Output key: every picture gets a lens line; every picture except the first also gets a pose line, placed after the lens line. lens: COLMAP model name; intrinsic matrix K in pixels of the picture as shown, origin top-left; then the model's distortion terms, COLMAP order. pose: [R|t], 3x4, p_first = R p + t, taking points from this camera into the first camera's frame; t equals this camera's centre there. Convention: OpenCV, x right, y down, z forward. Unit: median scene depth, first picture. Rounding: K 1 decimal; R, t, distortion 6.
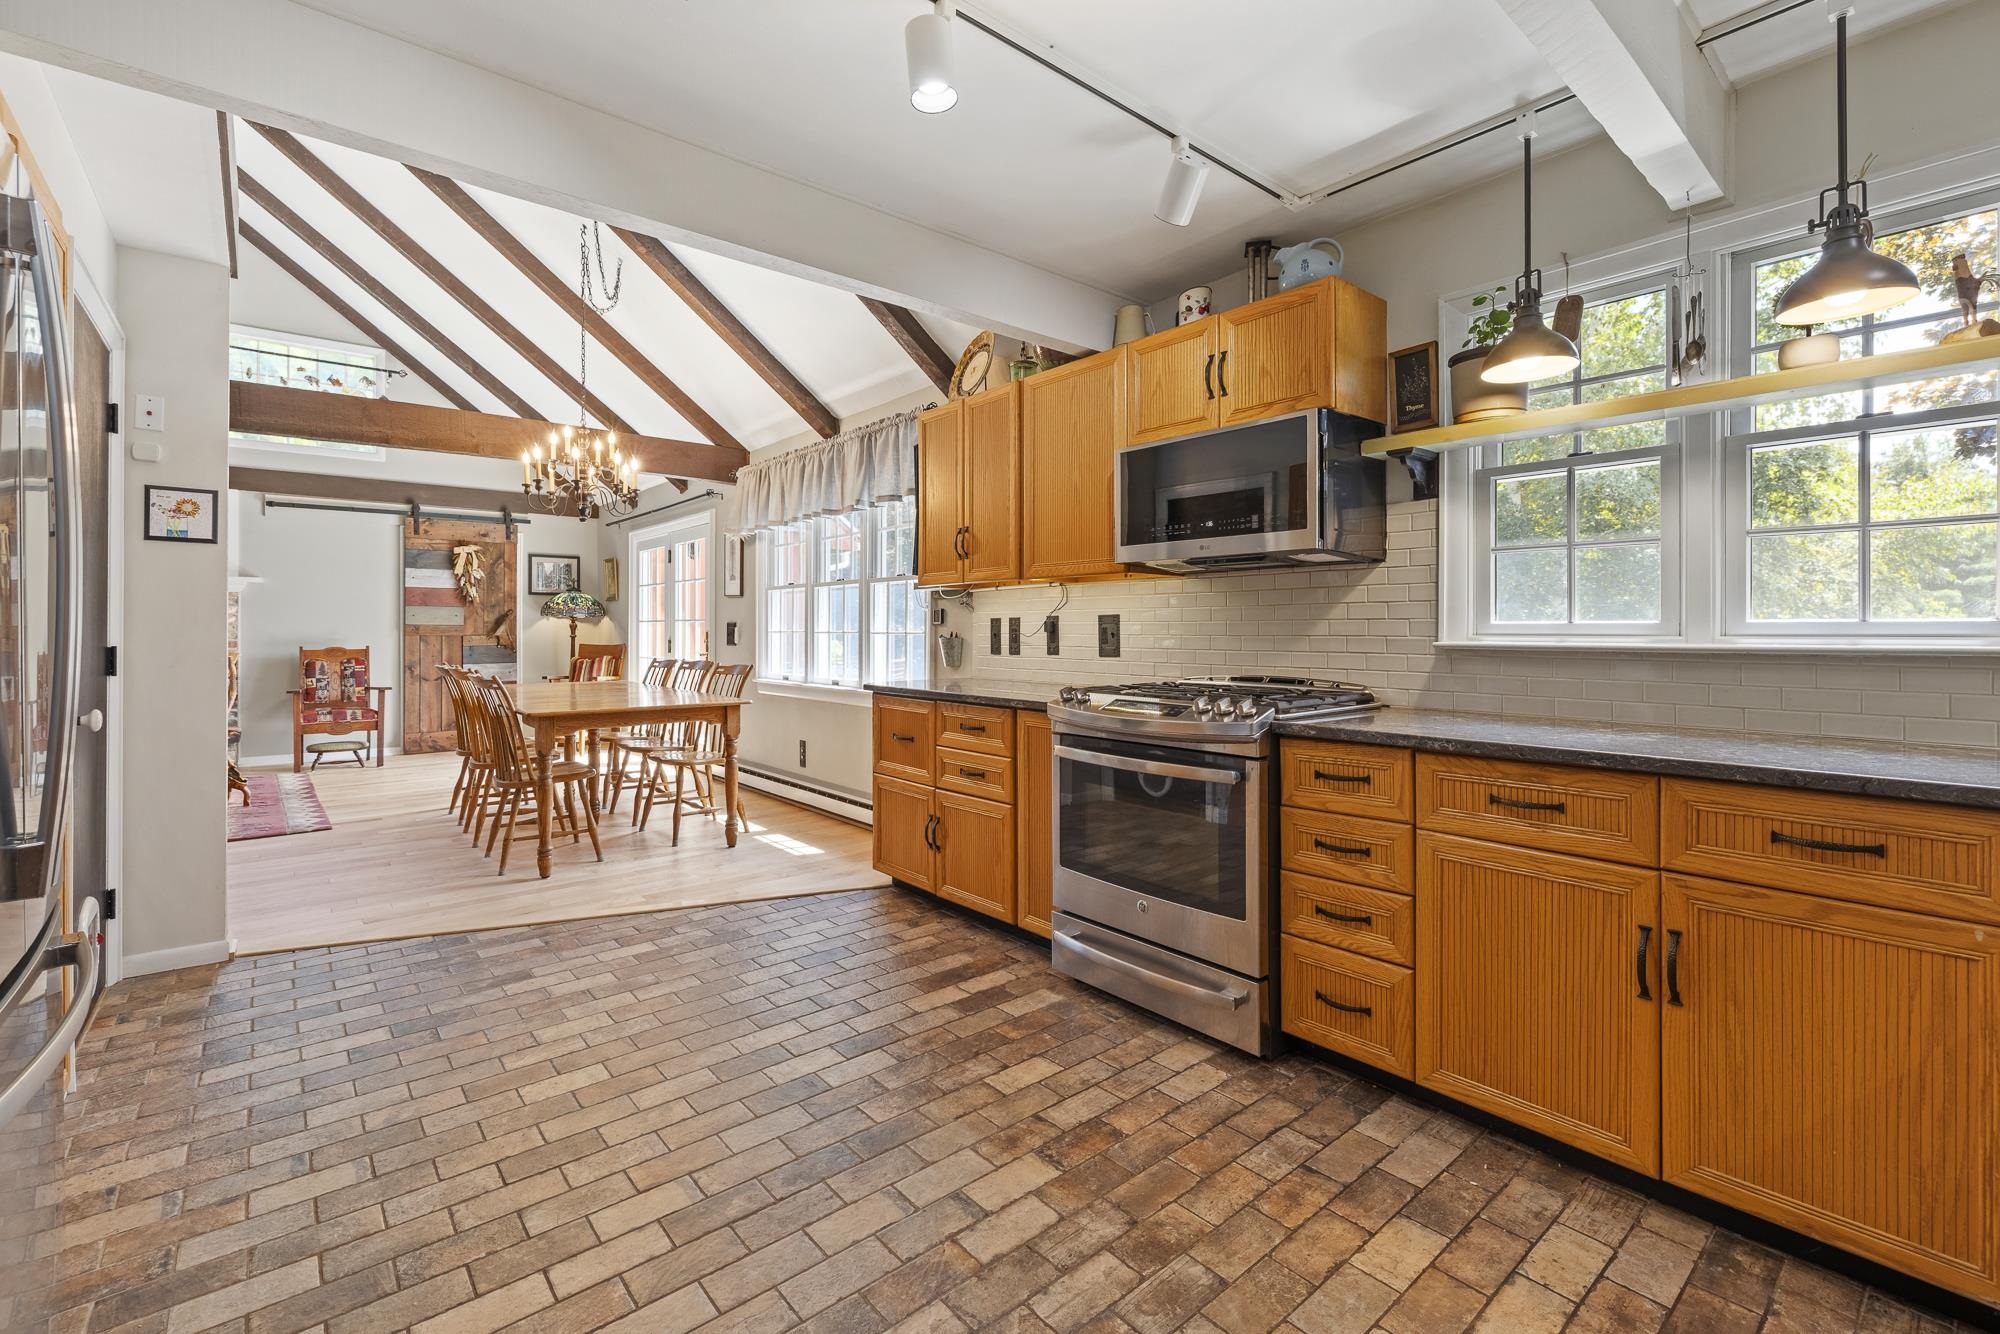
lens RADIAL K [[863.6, 0, 982.8], [0, 863.6, 626.8], [0, 0, 1]] dist [0.001572, 0.000197]
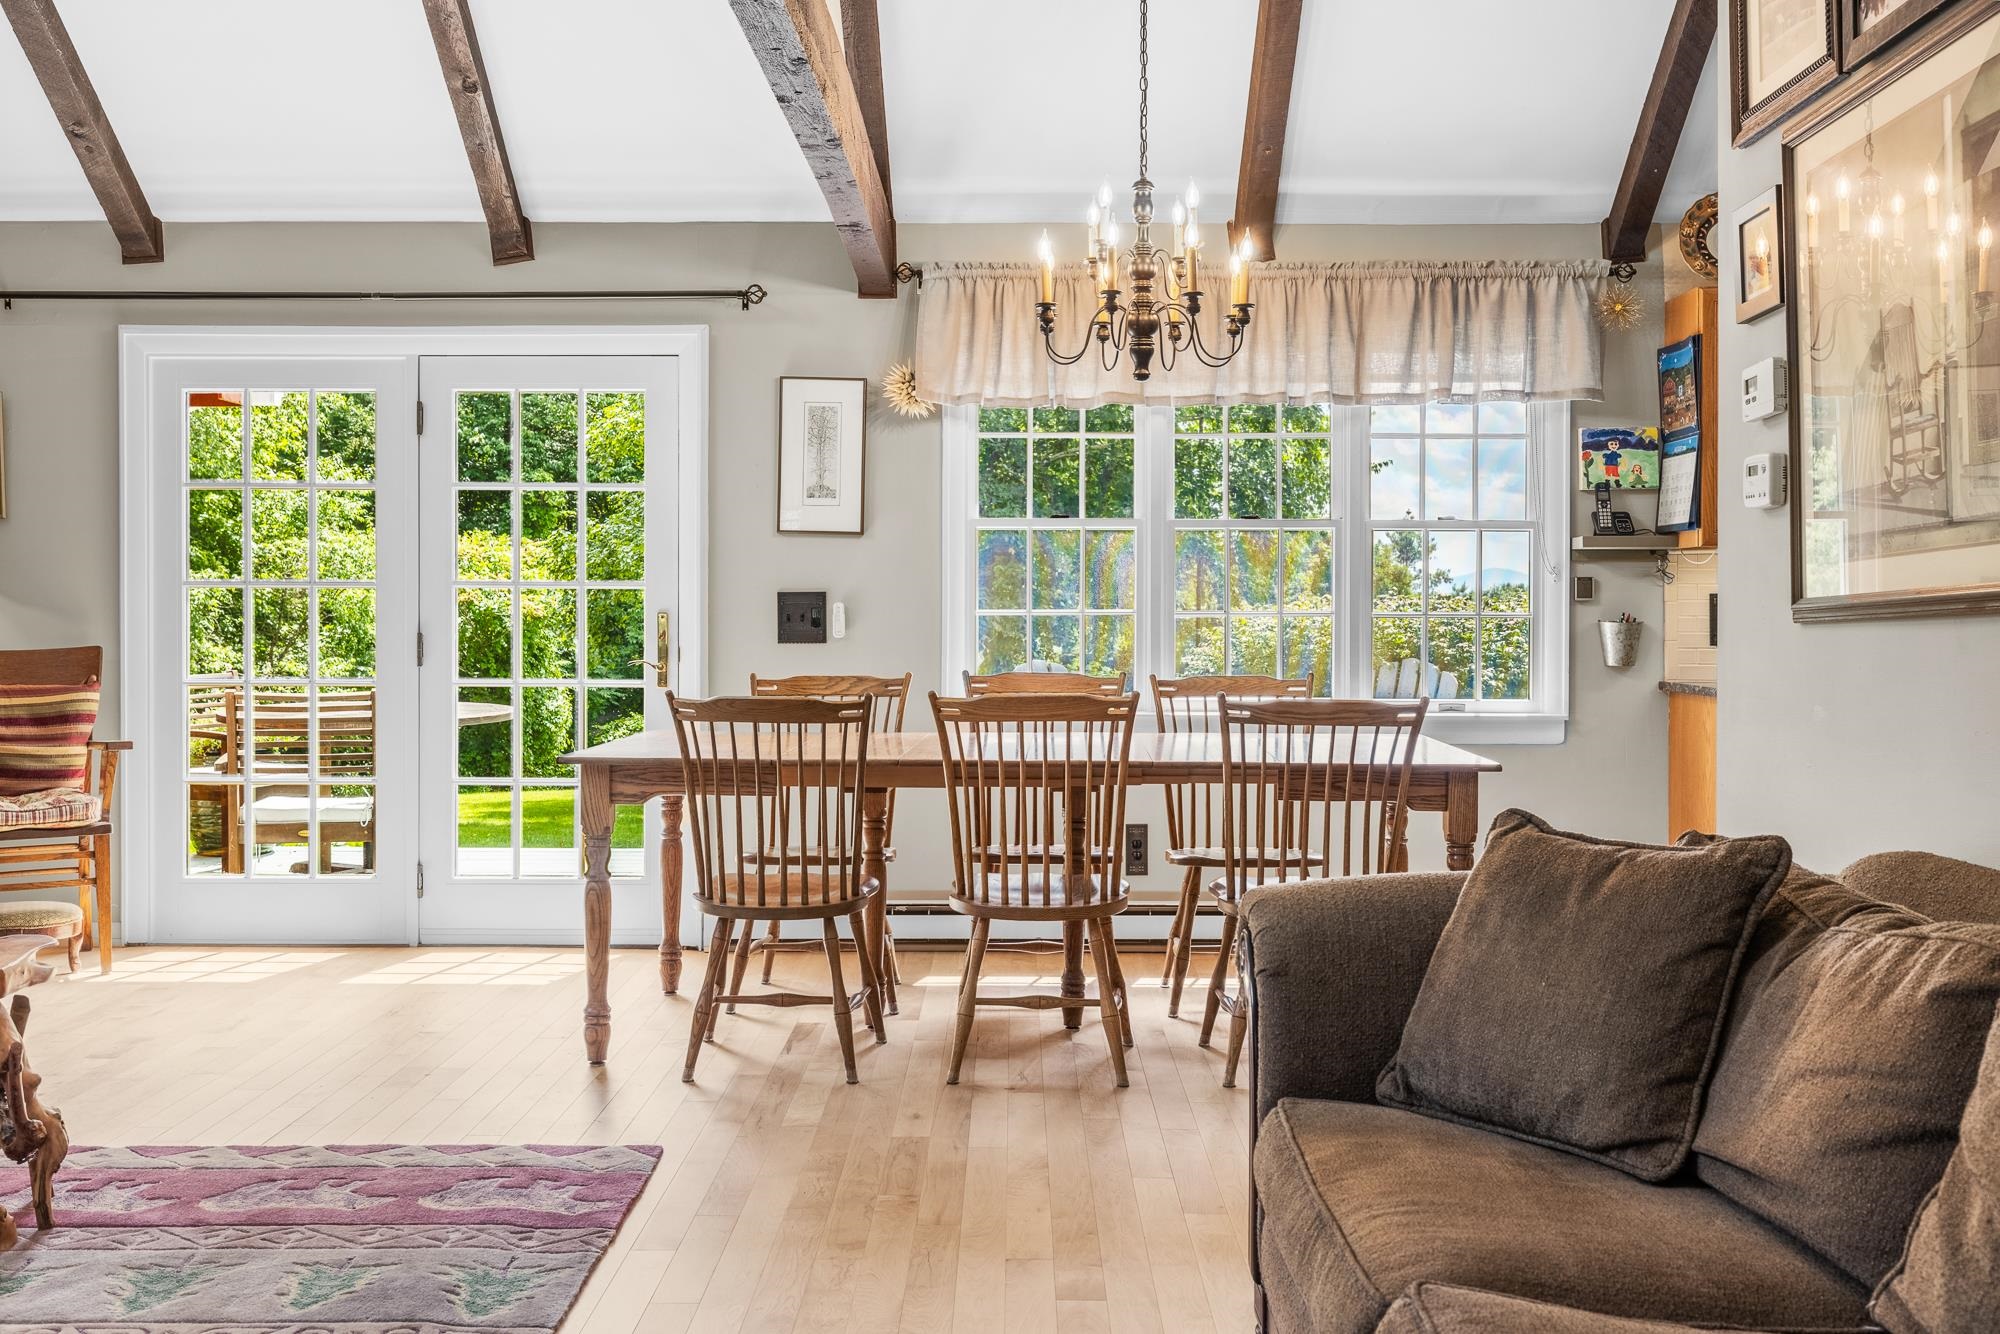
lens RADIAL K [[1945.6, 0, 1003.5], [0, 1945.6, 629.0], [0, 0, 1]] dist [-0.001694, 0.002551]
pose [[0.643592, -0.005910, 0.765346, -1.828977], [-0.004616, 0.999922, 0.011603, 0.004026], [-0.765355, -0.011000, 0.643514, 0.502244]]
